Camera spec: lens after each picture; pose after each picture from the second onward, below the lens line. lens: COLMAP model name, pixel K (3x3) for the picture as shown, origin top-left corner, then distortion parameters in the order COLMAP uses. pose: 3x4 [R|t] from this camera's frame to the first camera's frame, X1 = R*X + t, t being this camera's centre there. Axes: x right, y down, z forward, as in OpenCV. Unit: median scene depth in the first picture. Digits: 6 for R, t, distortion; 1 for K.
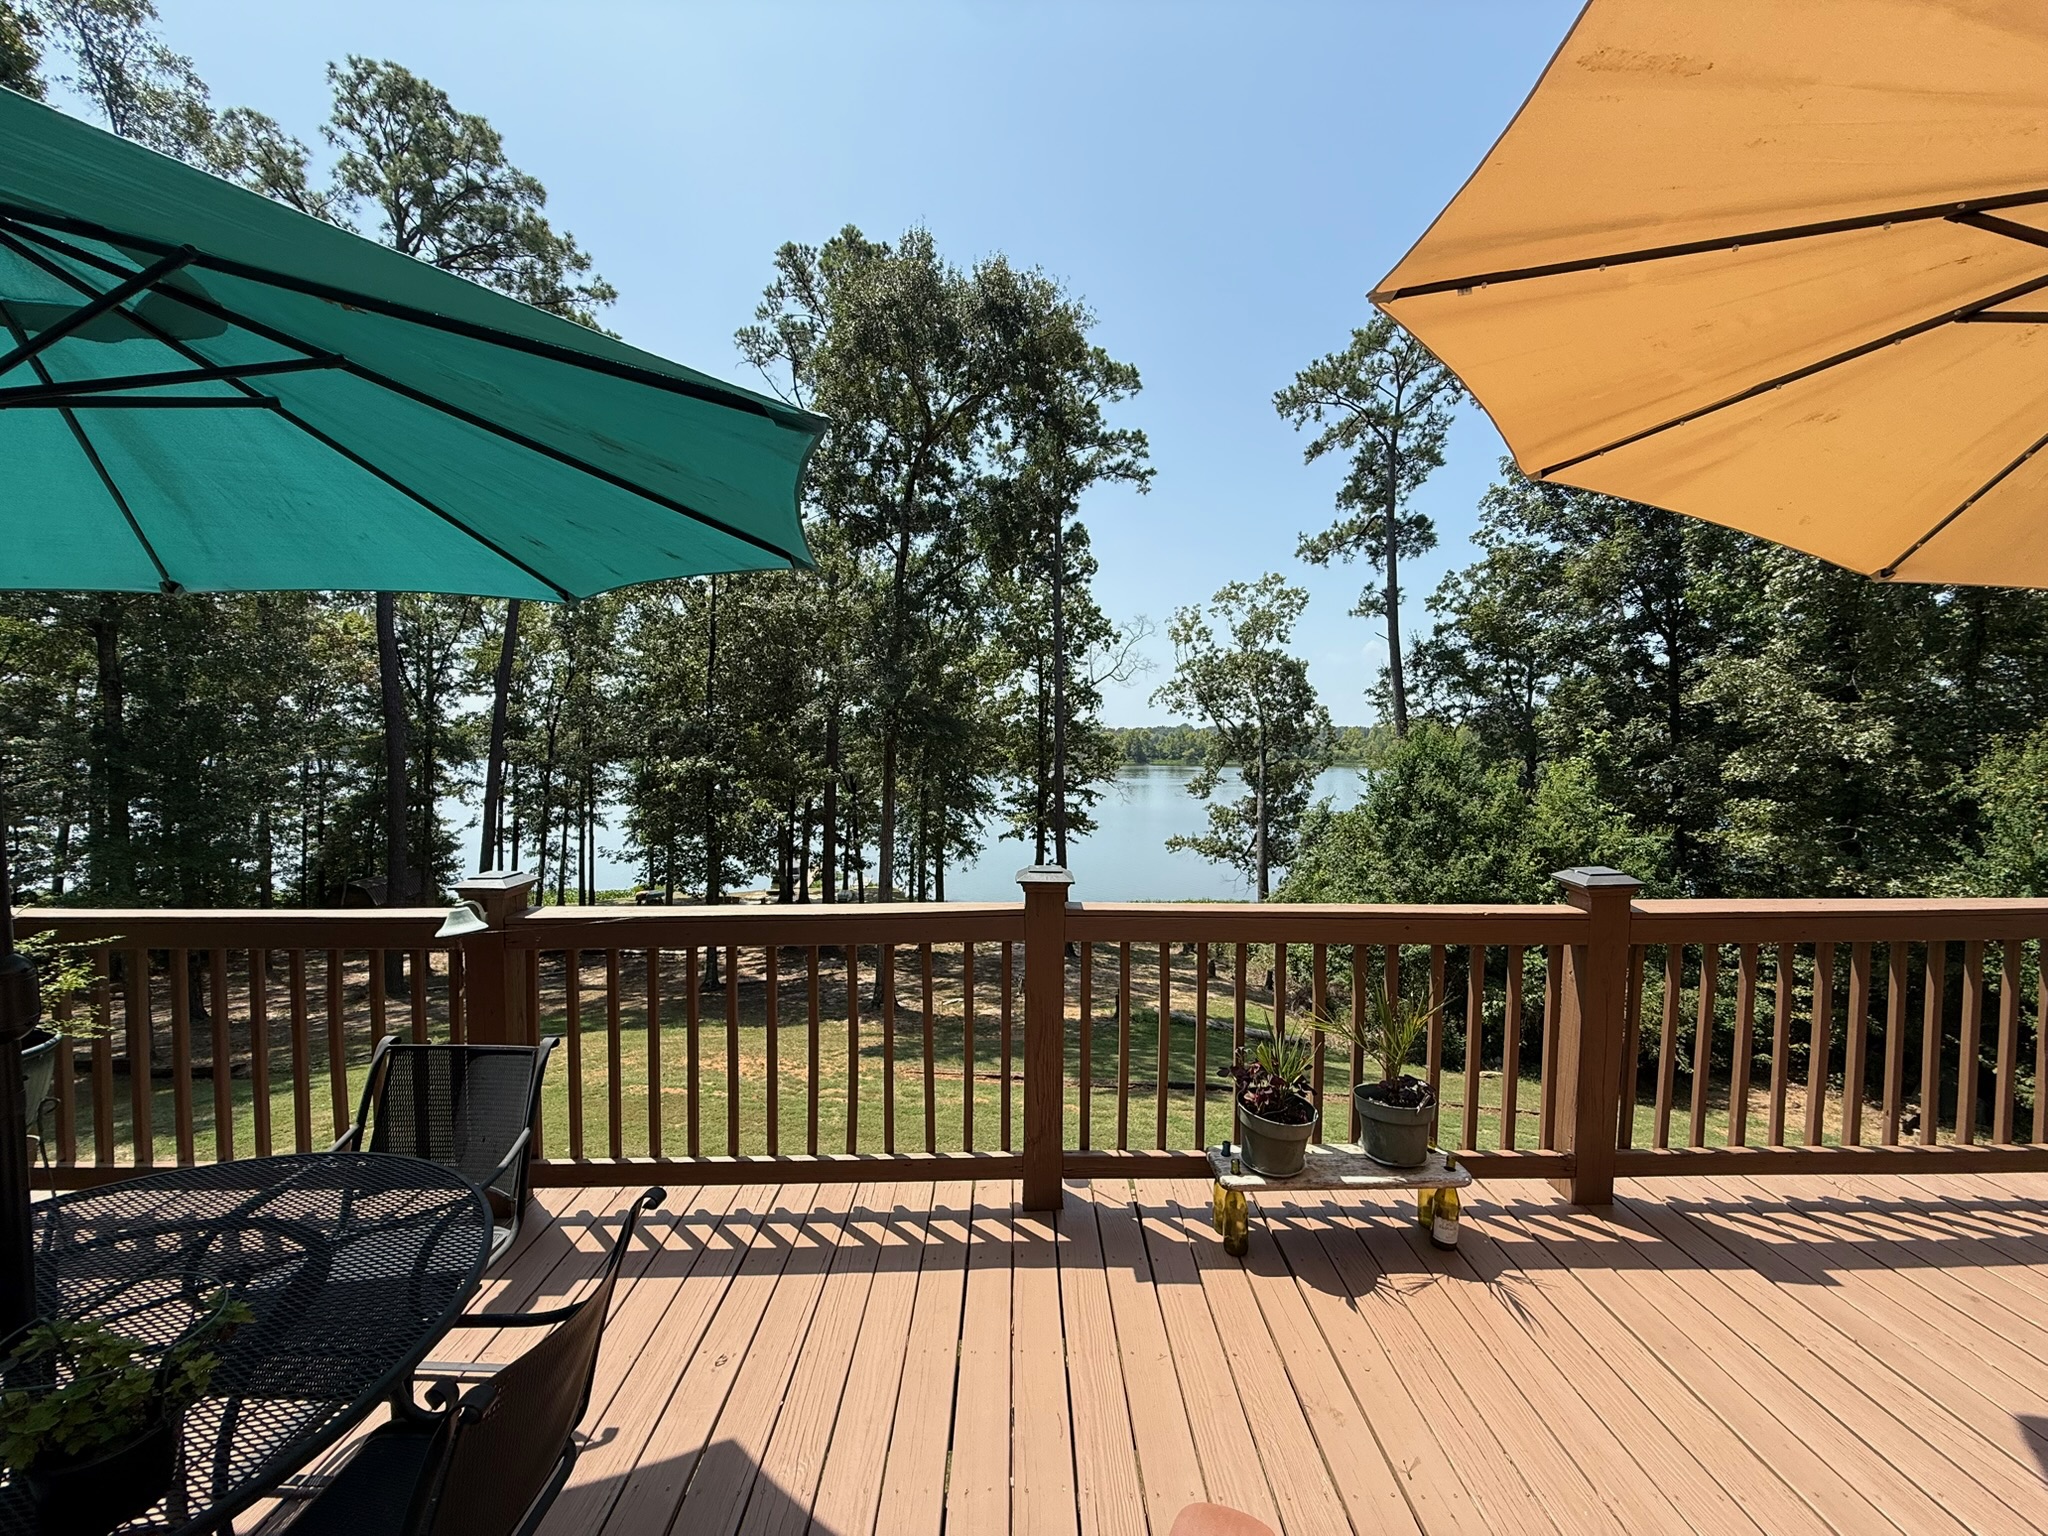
lens RADIAL K [[813.2, 0, 1016.6], [0, 813.2, 767.2], [0, 0, 1]] dist [0.000914, 0.000094]
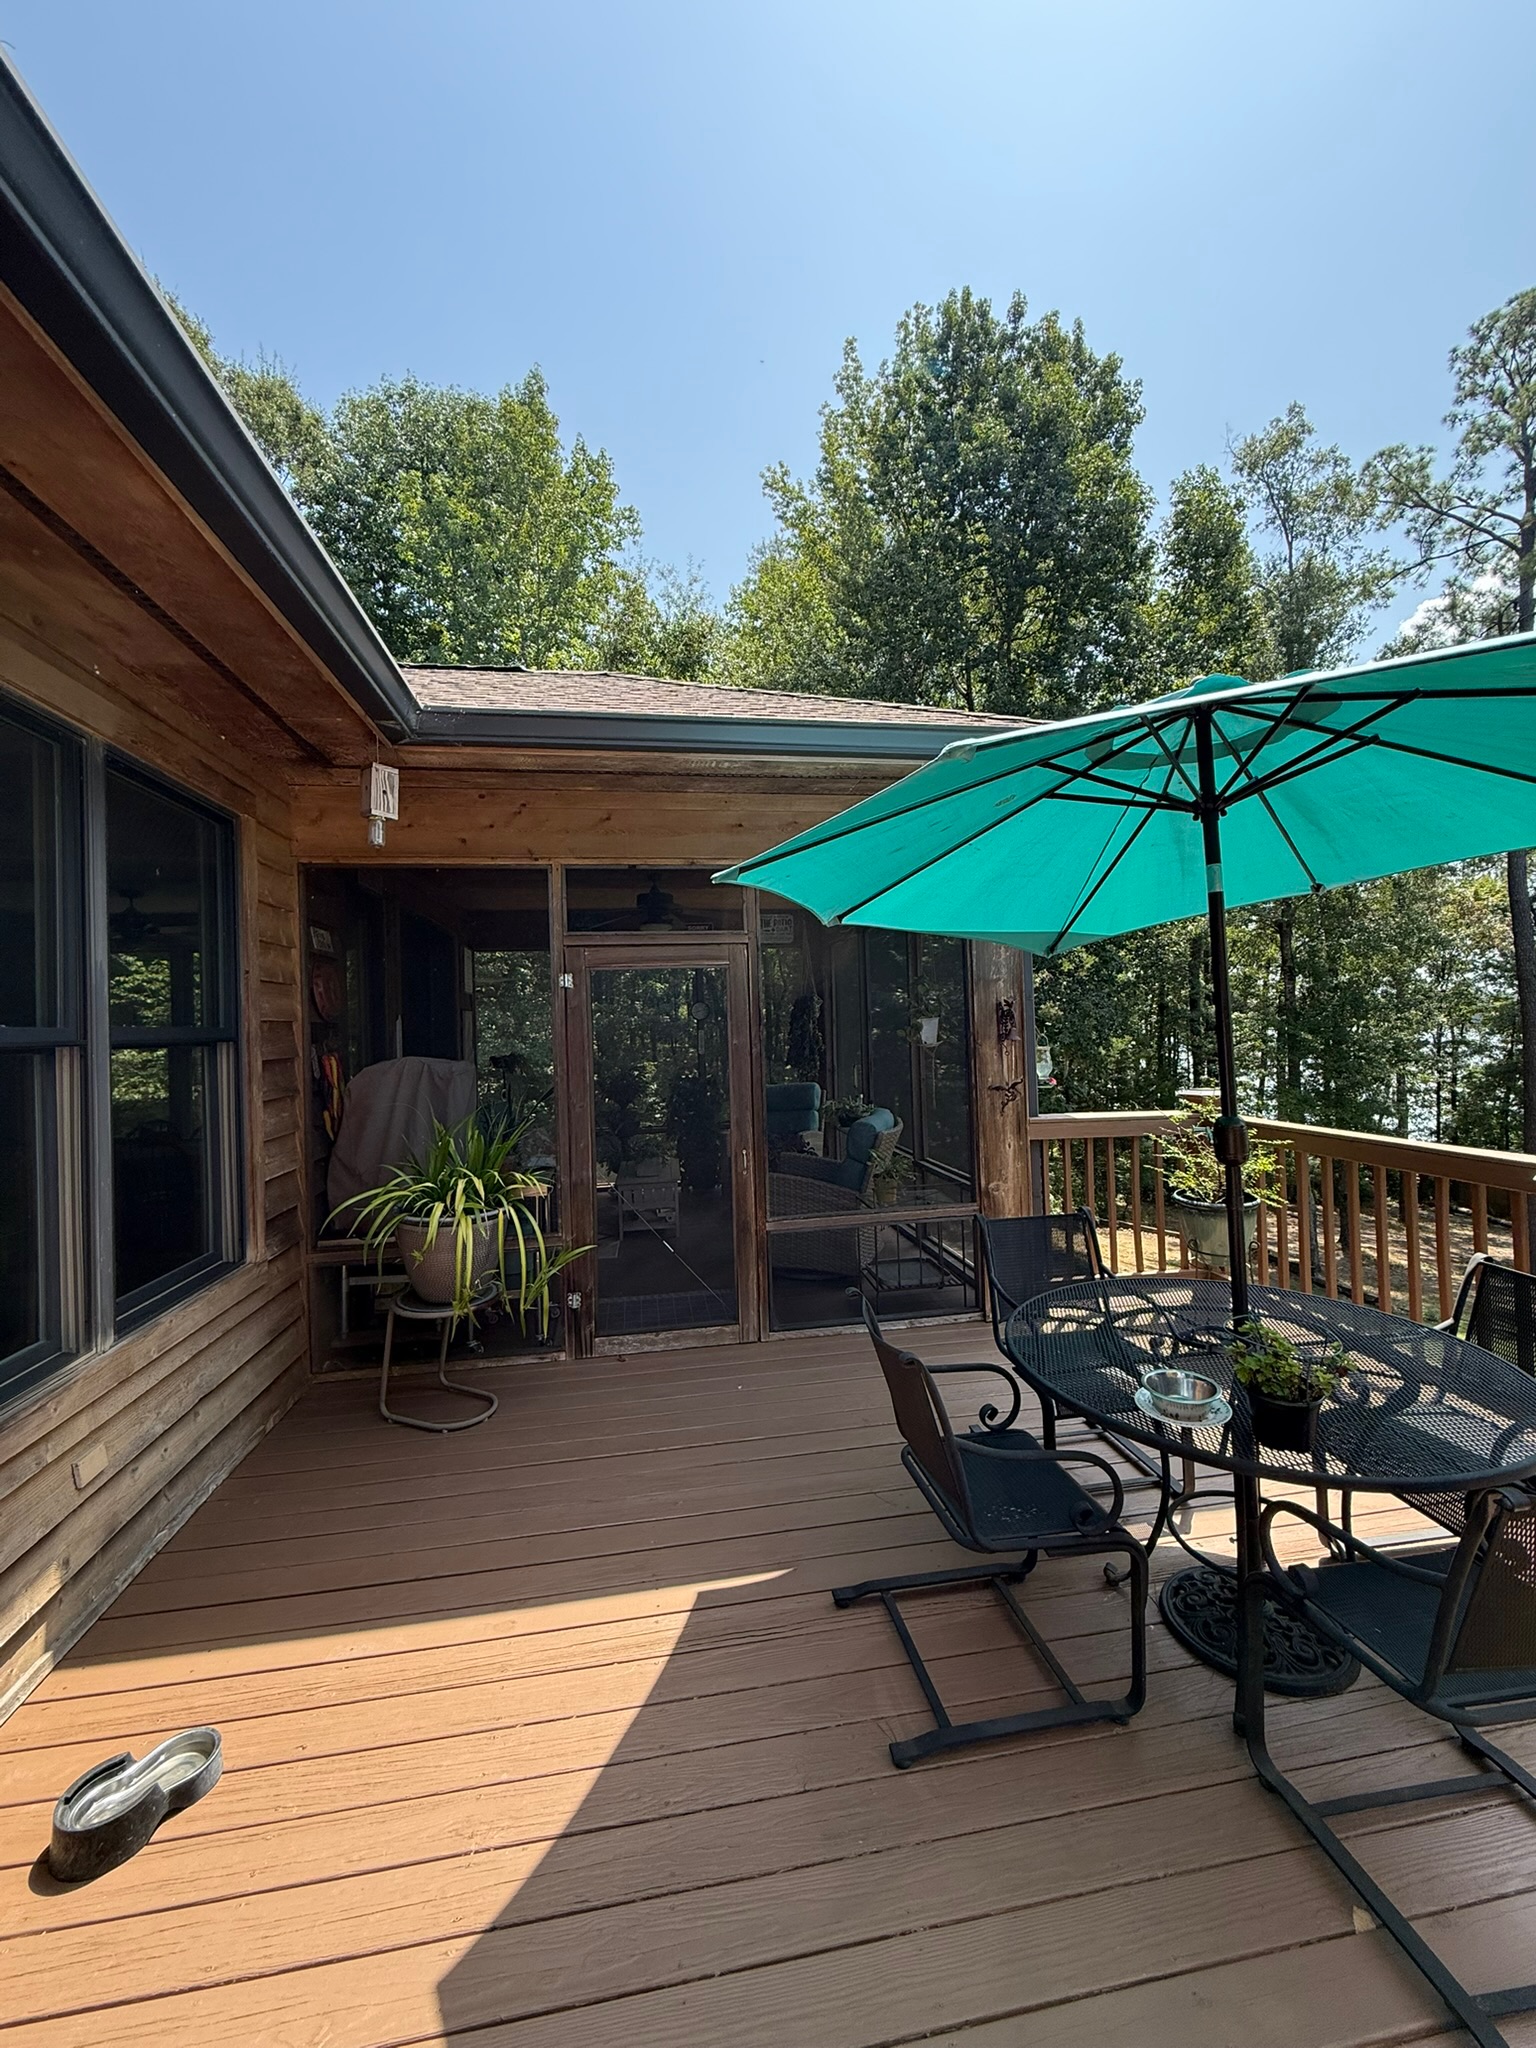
lens RADIAL K [[813.2, 0, 769.9], [0, 813.2, 1015.4], [0, 0, 1]] dist [0.000914, 0.000094]
pose [[0.163114, -0.021662, -0.986369, 0.009853], [-0.004055, 0.999736, -0.022626, 0.001895], [0.986599, 0.007690, 0.162983, -0.008433]]
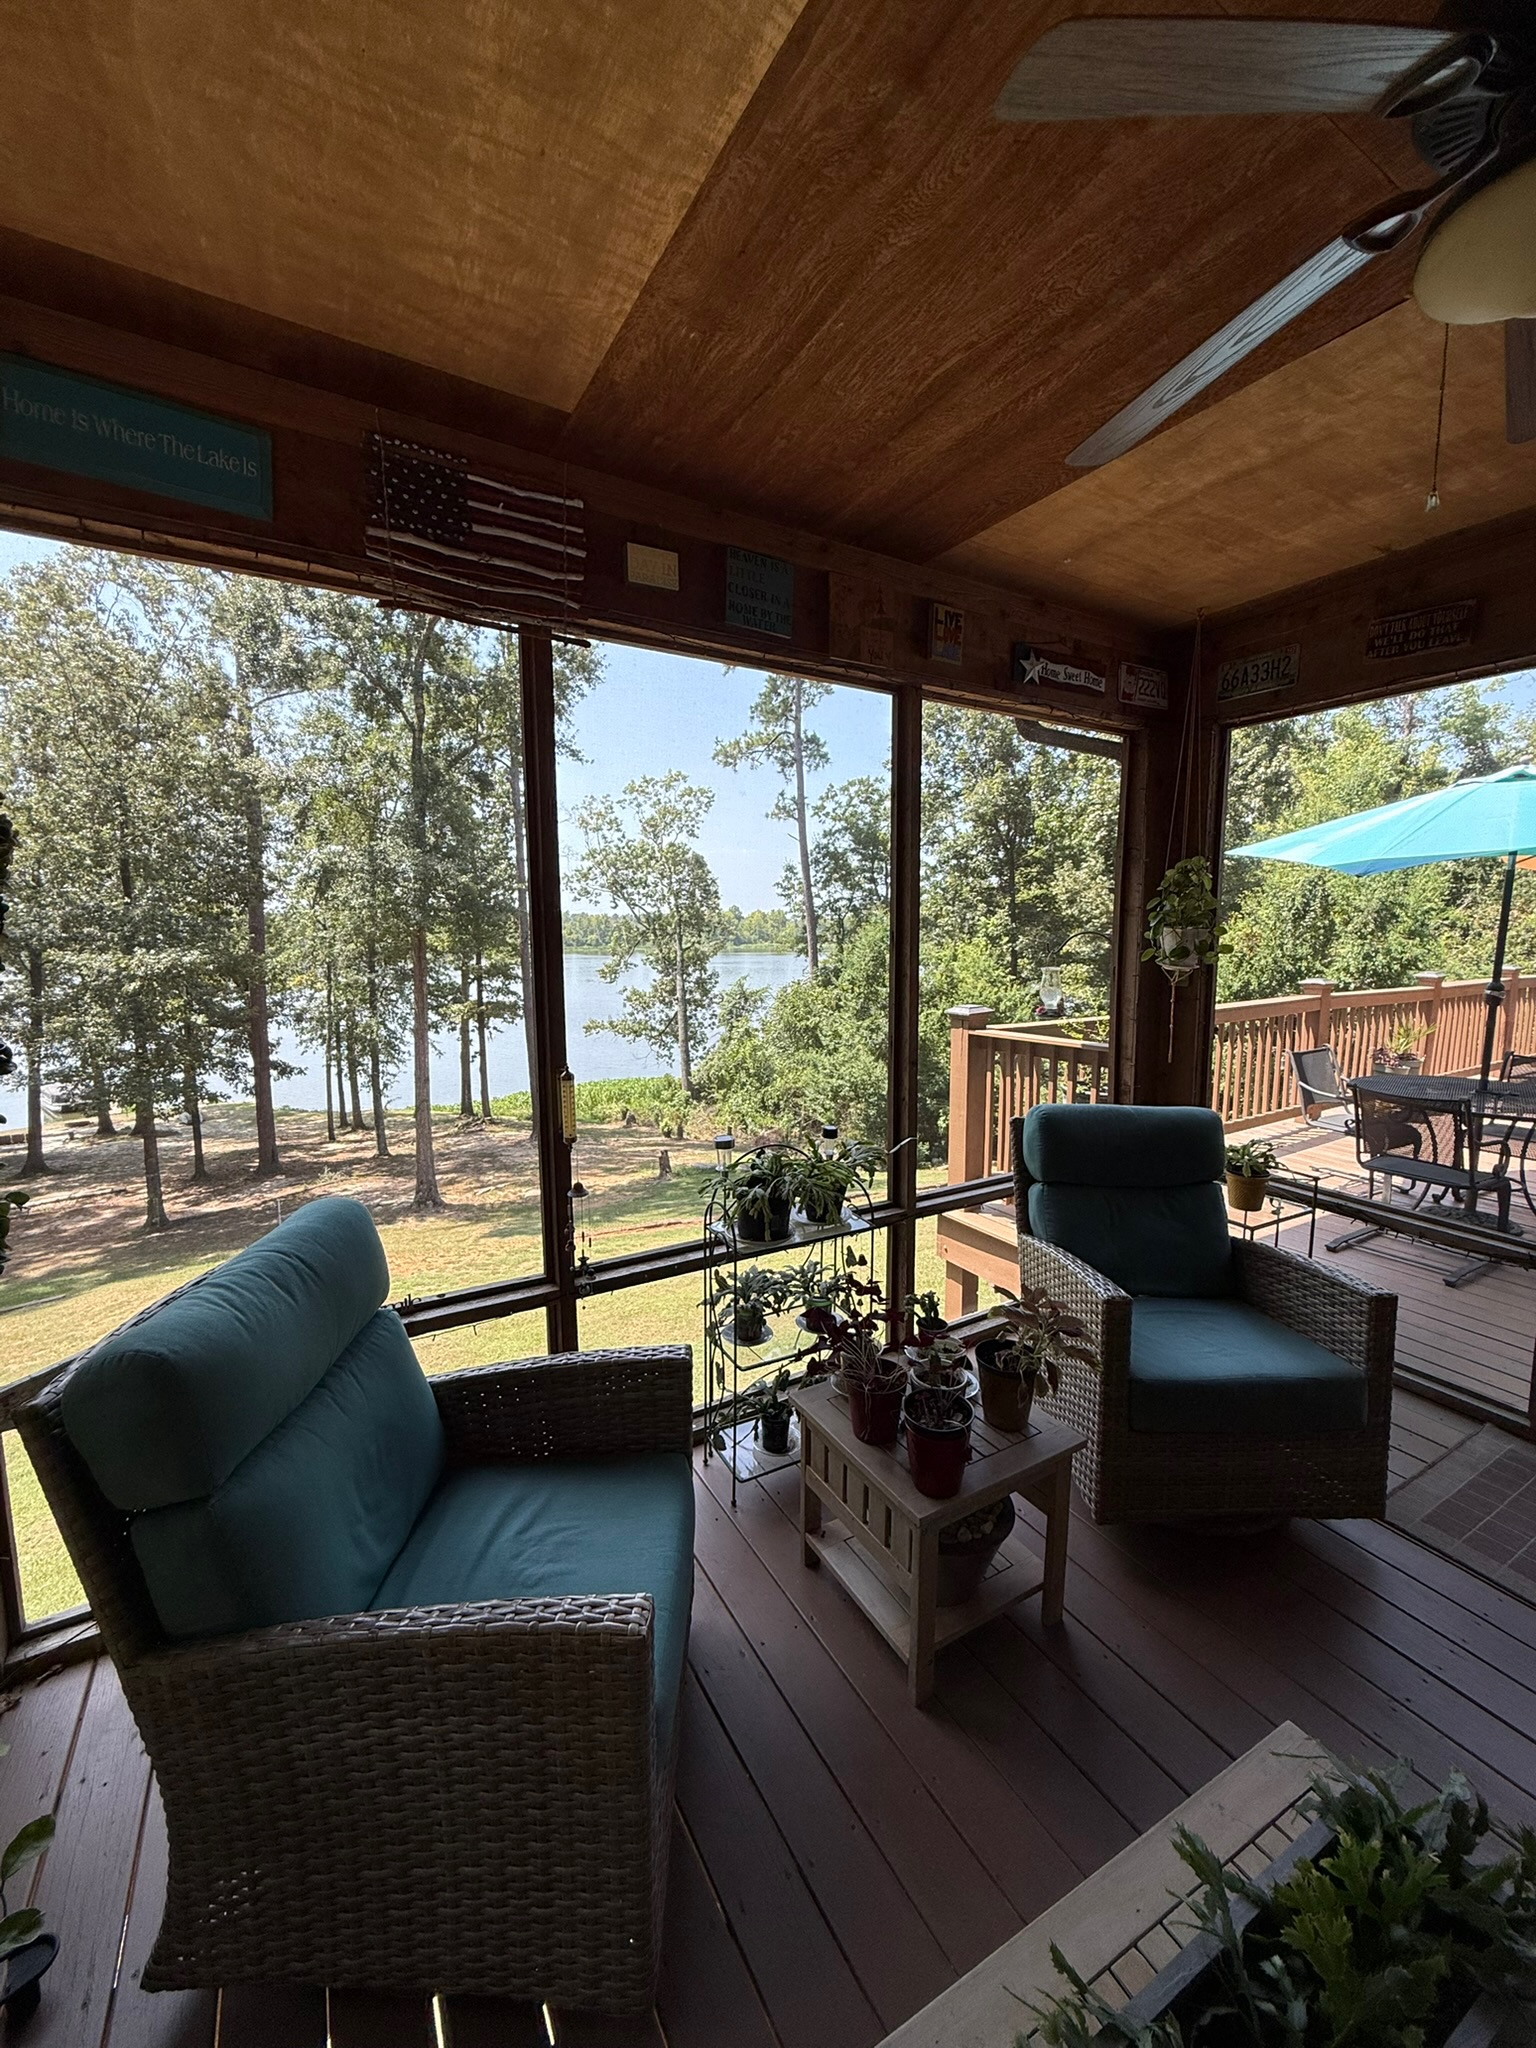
lens RADIAL K [[813.2, 0, 768.1], [0, 813.2, 1026.0], [0, 0, 1]] dist [0.000914, 0.000094]
pose [[0.864555, -0.063819, 0.498470, -0.187600], [0.020336, 0.995534, 0.092187, 0.001225], [-0.502127, -0.069564, 0.861991, -0.015865]]
